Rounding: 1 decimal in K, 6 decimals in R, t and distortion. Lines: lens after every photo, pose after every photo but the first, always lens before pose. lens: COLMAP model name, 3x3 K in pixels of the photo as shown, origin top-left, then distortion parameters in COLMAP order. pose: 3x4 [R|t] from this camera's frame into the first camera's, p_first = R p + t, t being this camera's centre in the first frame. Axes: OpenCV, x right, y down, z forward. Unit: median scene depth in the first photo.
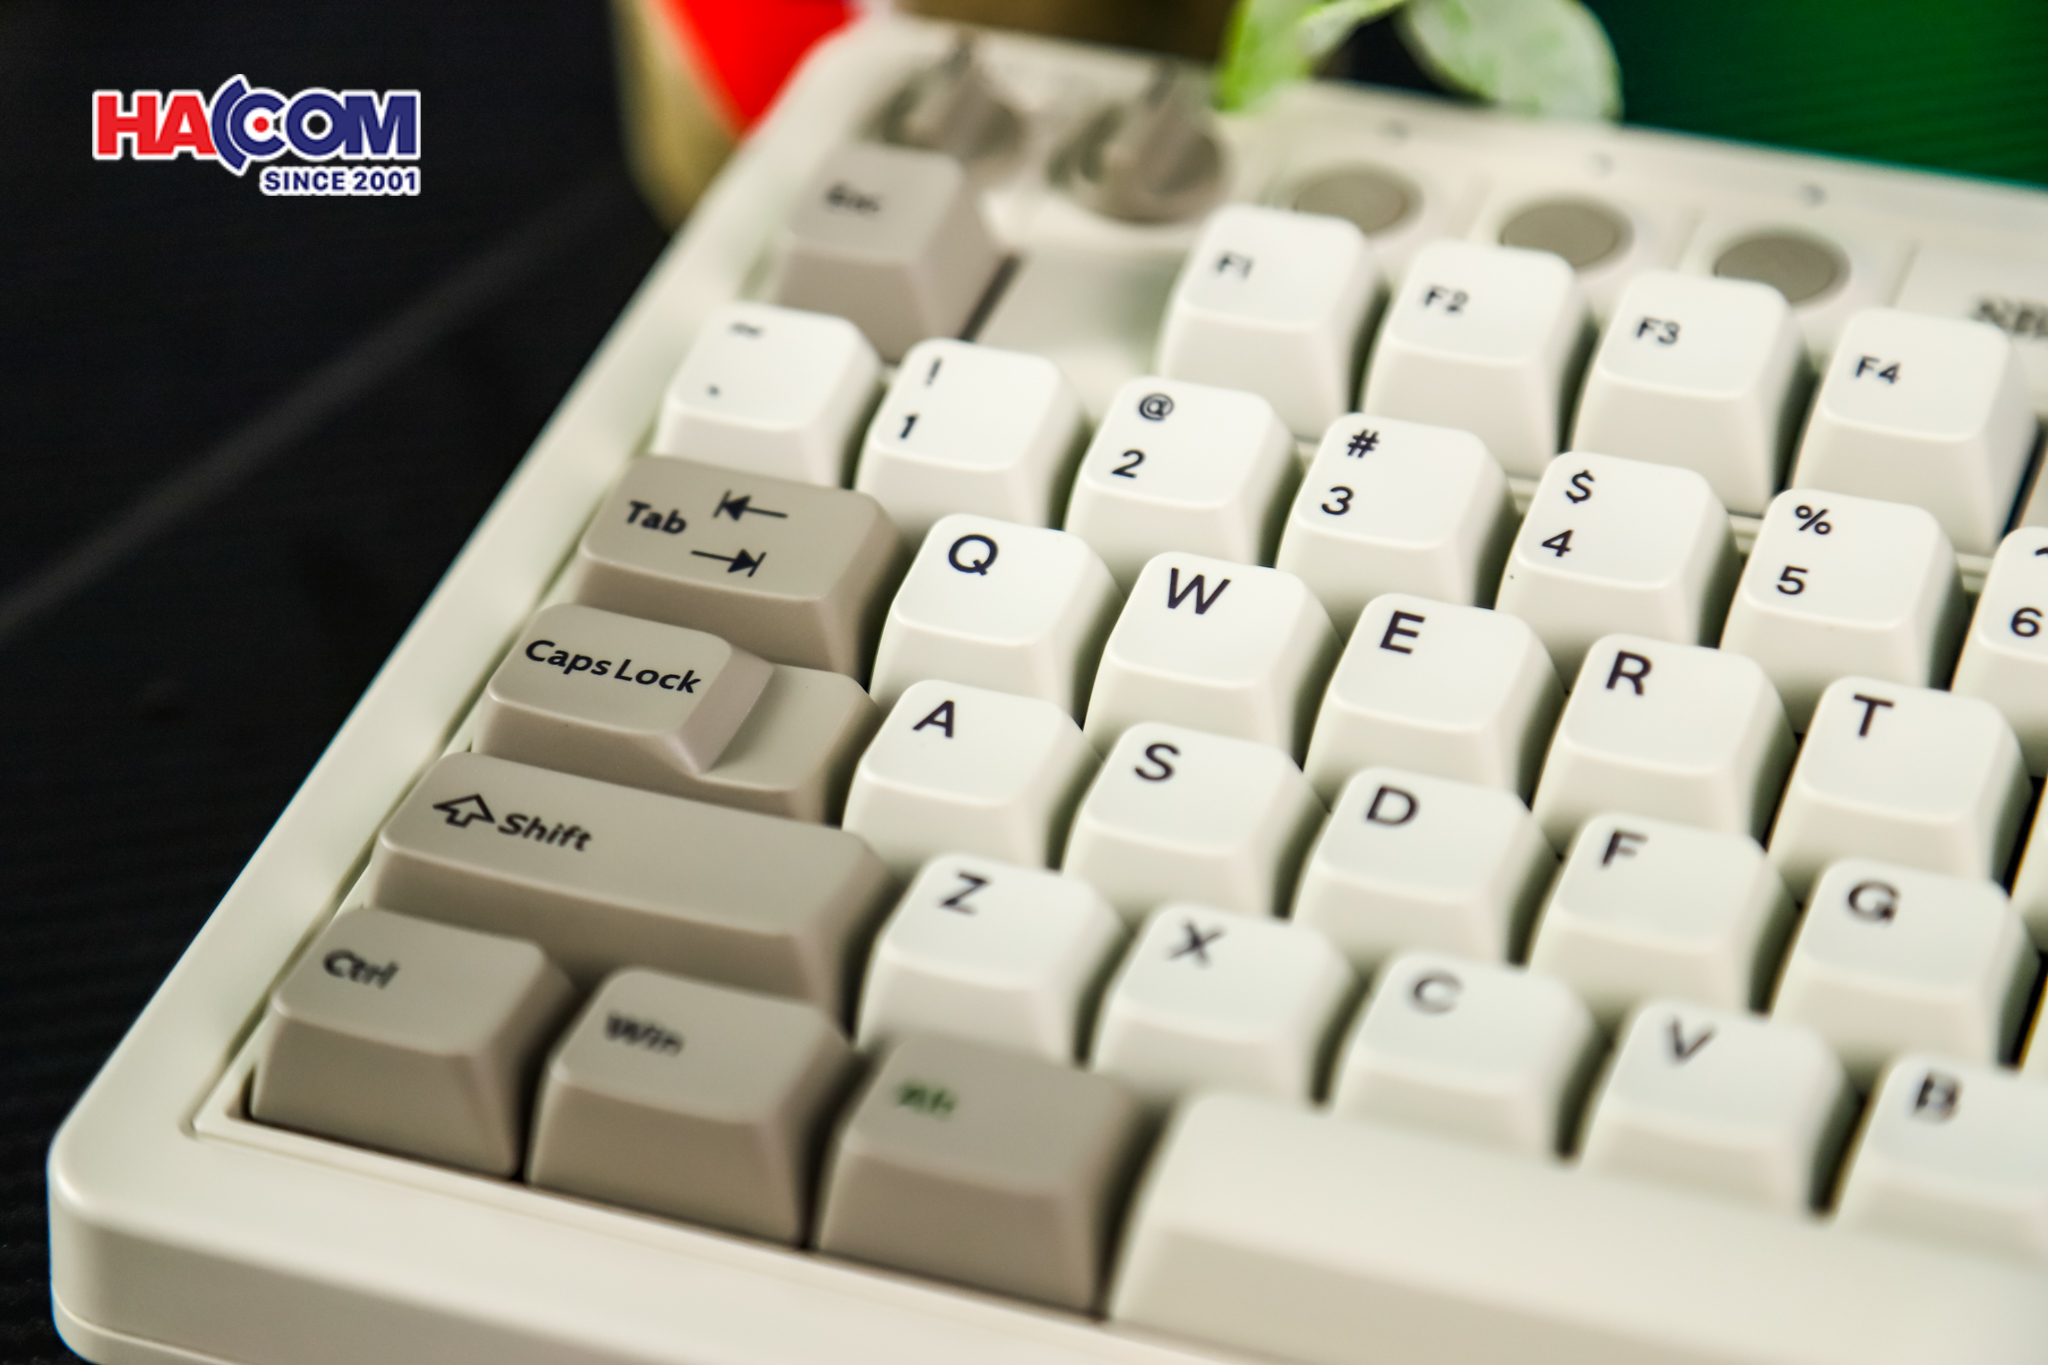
lens RADIAL K [[5201.9, 0, 1024.0], [0, 5201.9, 682.5], [0, 0, 1]] dist [0.047877, 0.438251]
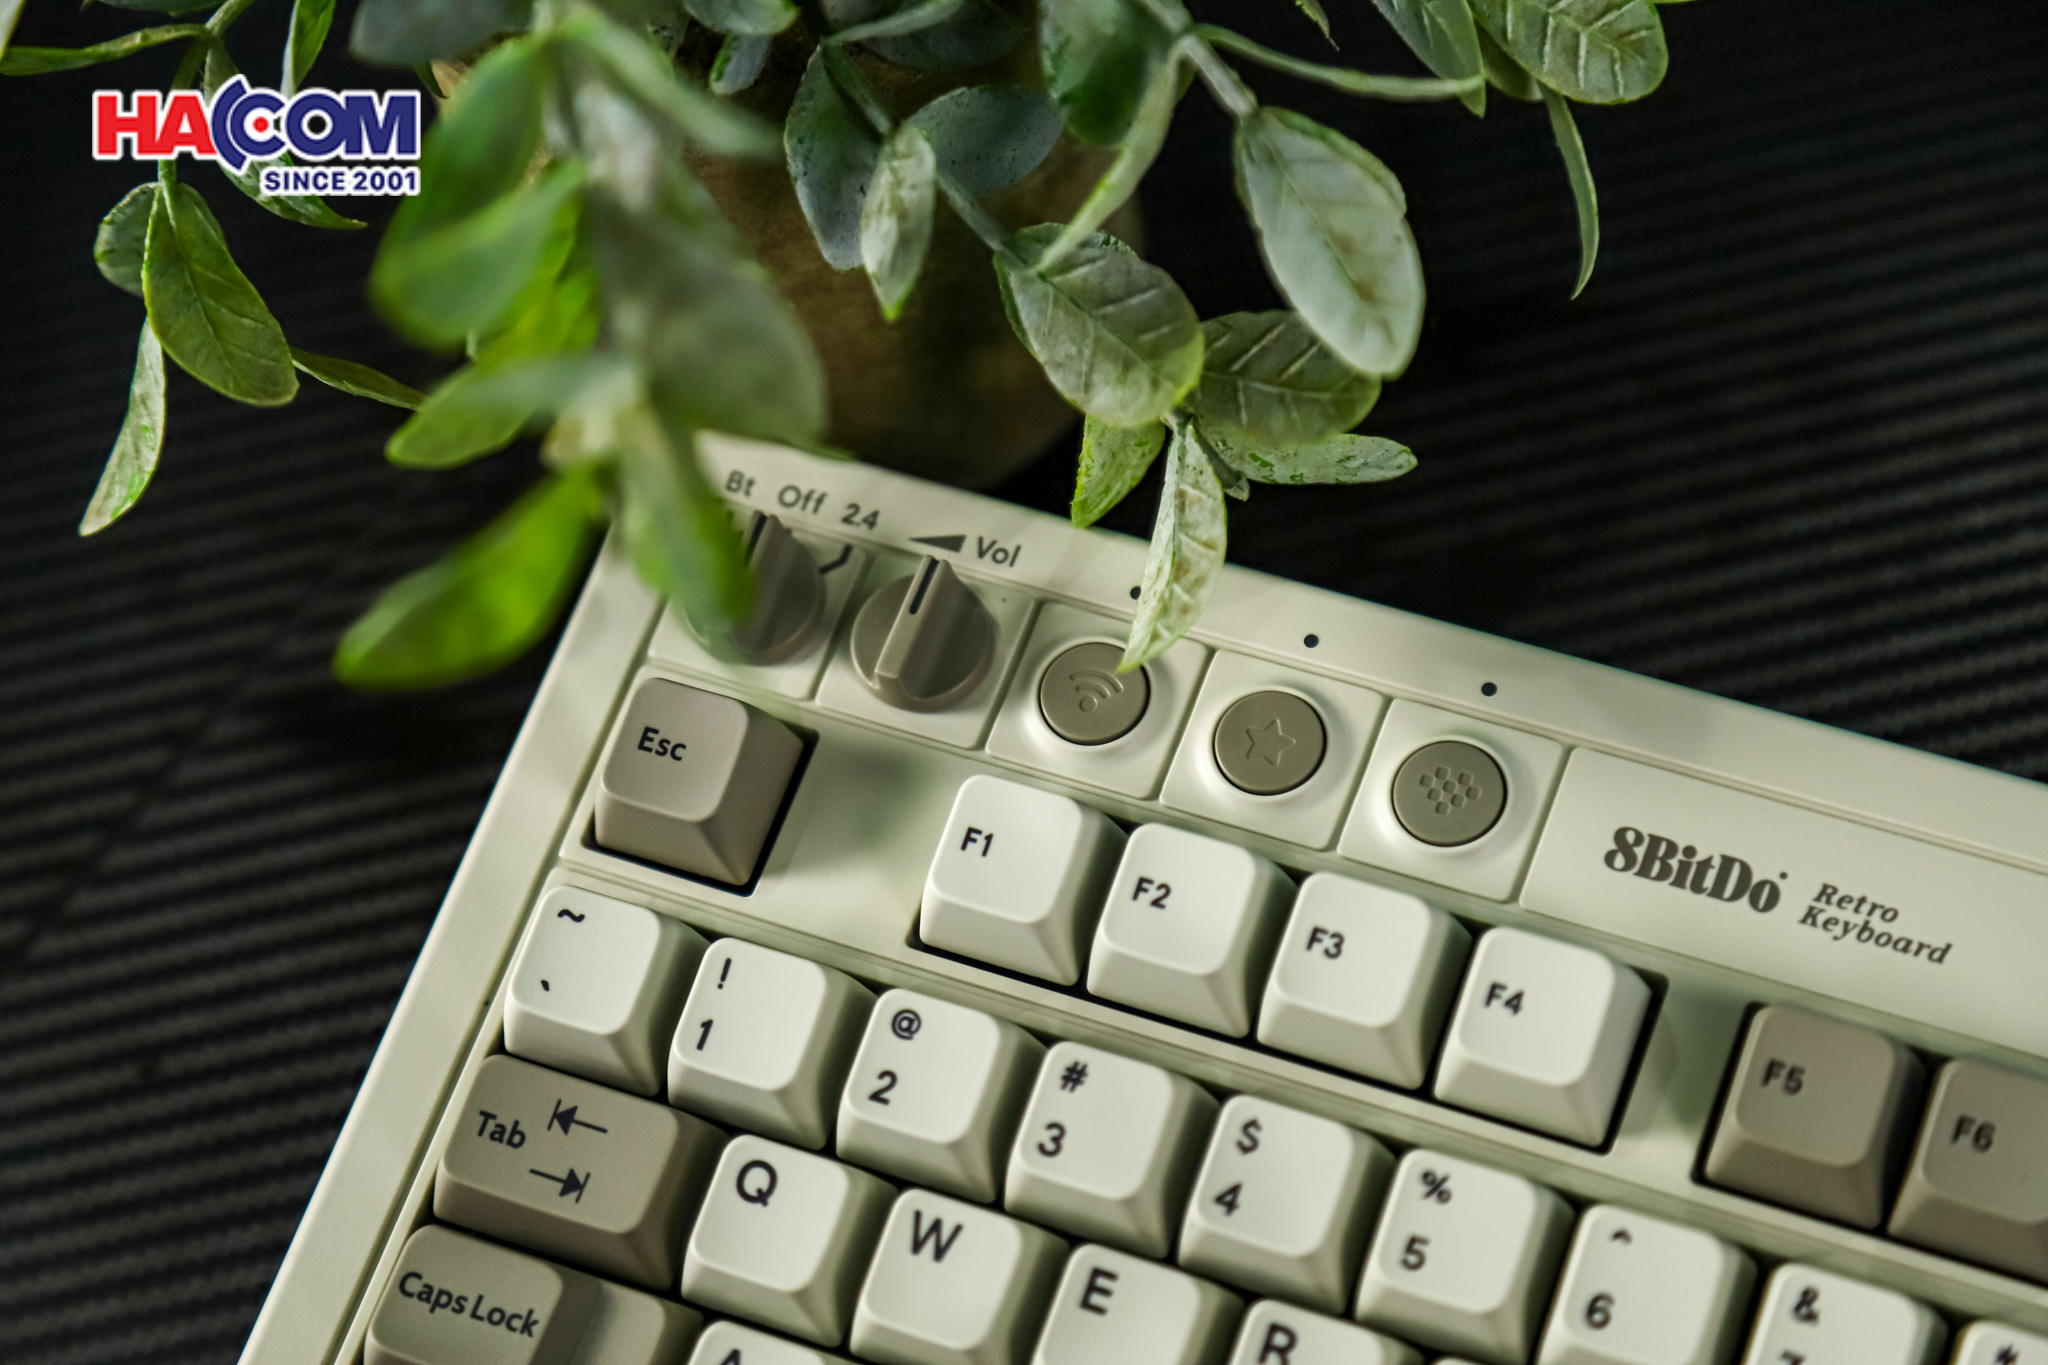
lens RADIAL K [[4957.3, 0, 1024.0], [0, 4957.3, 682.5], [0, 0, 1]] dist [0.095730, -0.373218]
pose [[0.996806, -0.034050, -0.072234, 0.142061], [0.060605, 0.911585, 0.406621, -0.606758], [0.052002, -0.409700, 0.910737, -0.007190]]
